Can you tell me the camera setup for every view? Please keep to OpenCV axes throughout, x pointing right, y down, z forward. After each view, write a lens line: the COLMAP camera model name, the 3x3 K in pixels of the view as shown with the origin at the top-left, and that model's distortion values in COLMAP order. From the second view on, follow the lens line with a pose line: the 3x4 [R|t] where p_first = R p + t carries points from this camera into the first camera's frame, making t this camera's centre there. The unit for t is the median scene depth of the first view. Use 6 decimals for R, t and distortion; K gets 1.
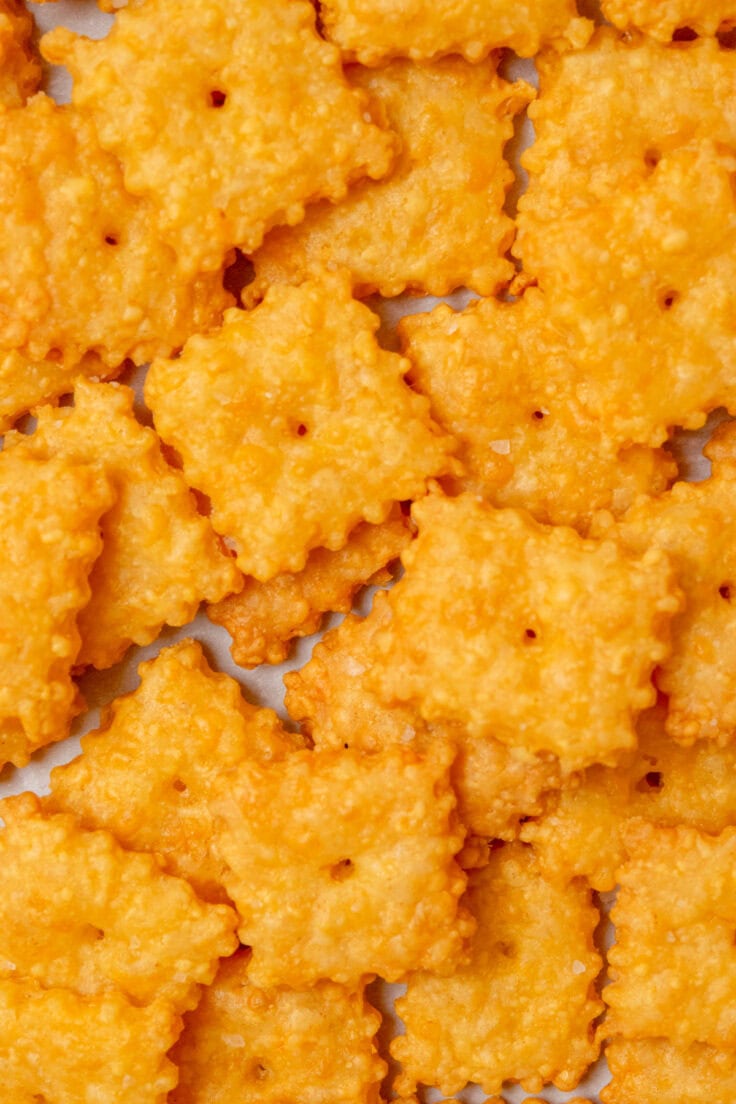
lens RADIAL K [[2952.5, 0, 368.6], [0, 2952.5, 585.5], [0, 0, 1]] dist [-0.084502, 0.539025]
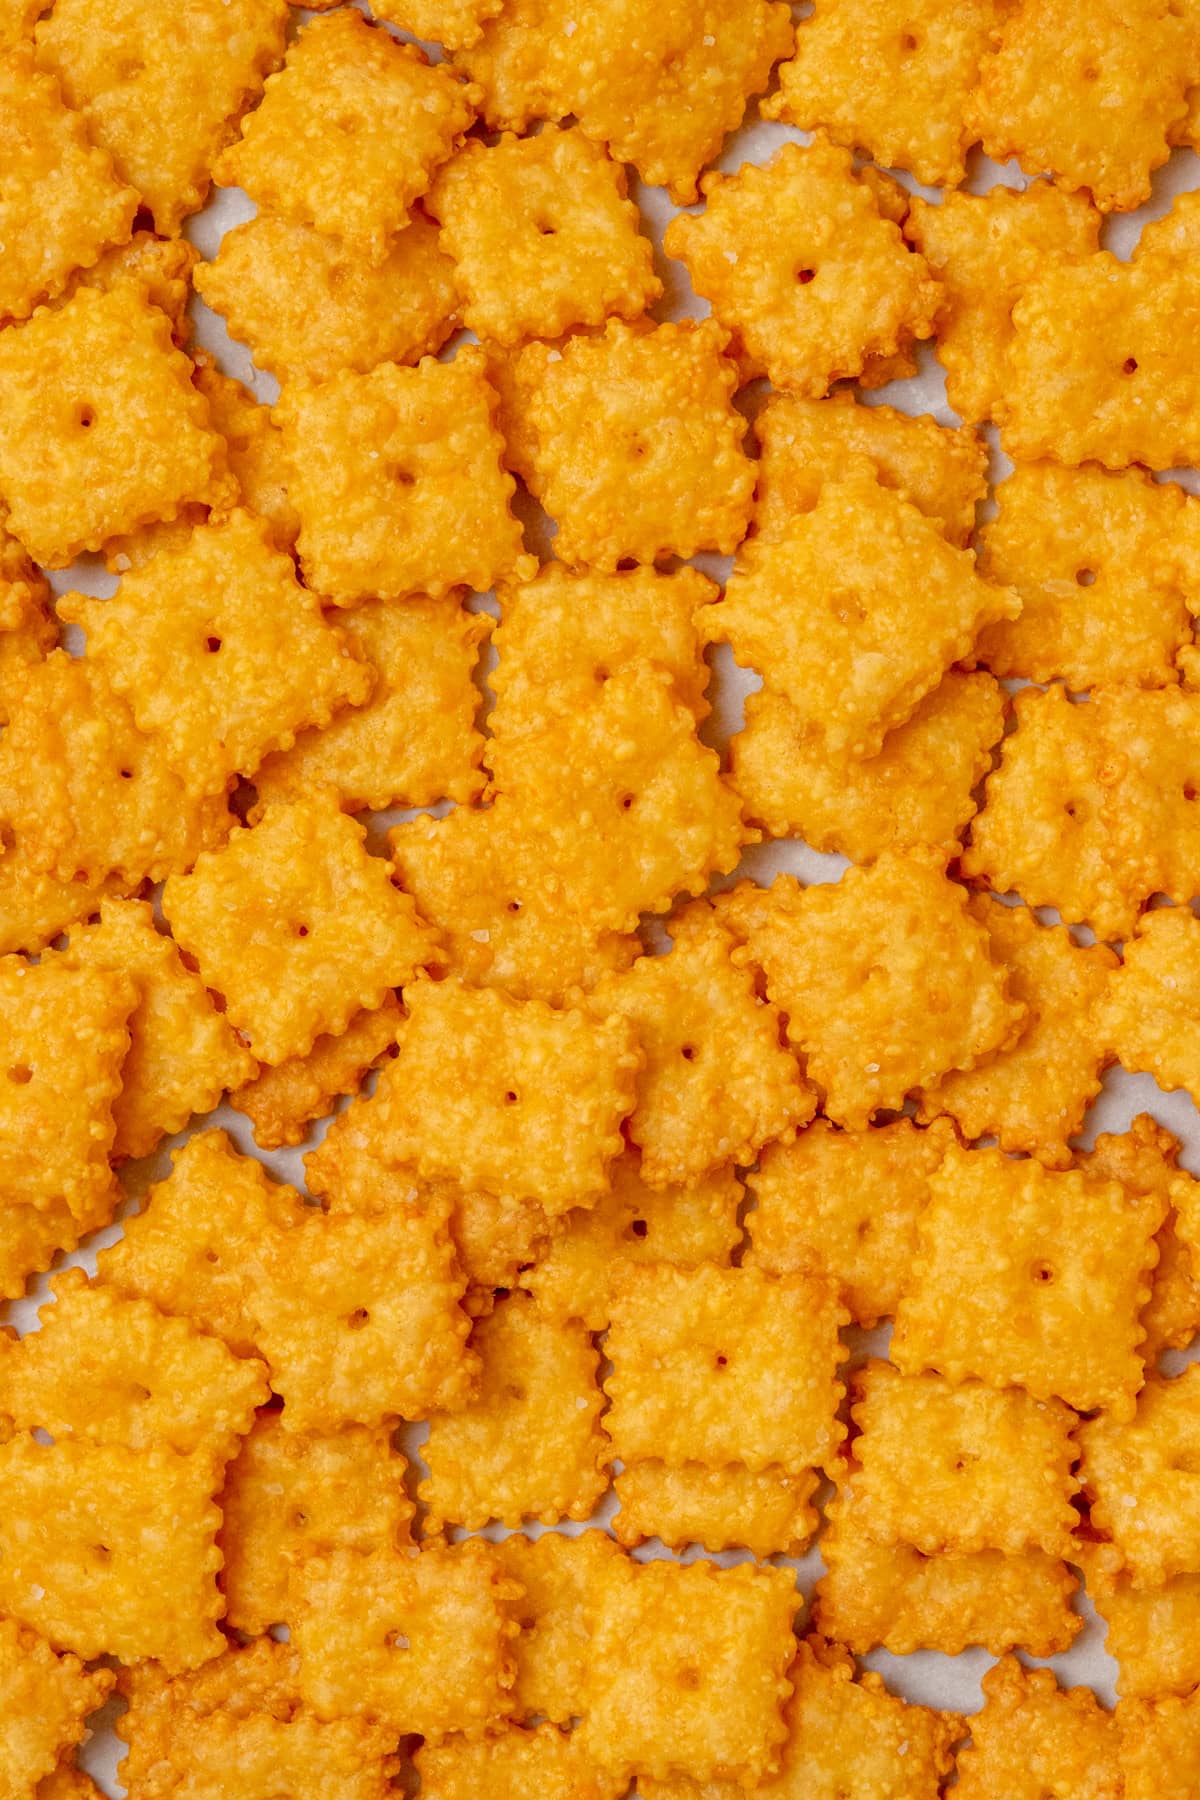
lens RADIAL K [[4813.9, 0, 600.9], [0, 4813.9, 954.7], [0, 0, 1]] dist [-0.084502, 0.539025]
pose [[0.998117, -0.058712, -0.017785, 0.123119], [0.056693, 0.993549, -0.098214, 0.143284], [0.023437, 0.097021, 0.995006, -0.824639]]
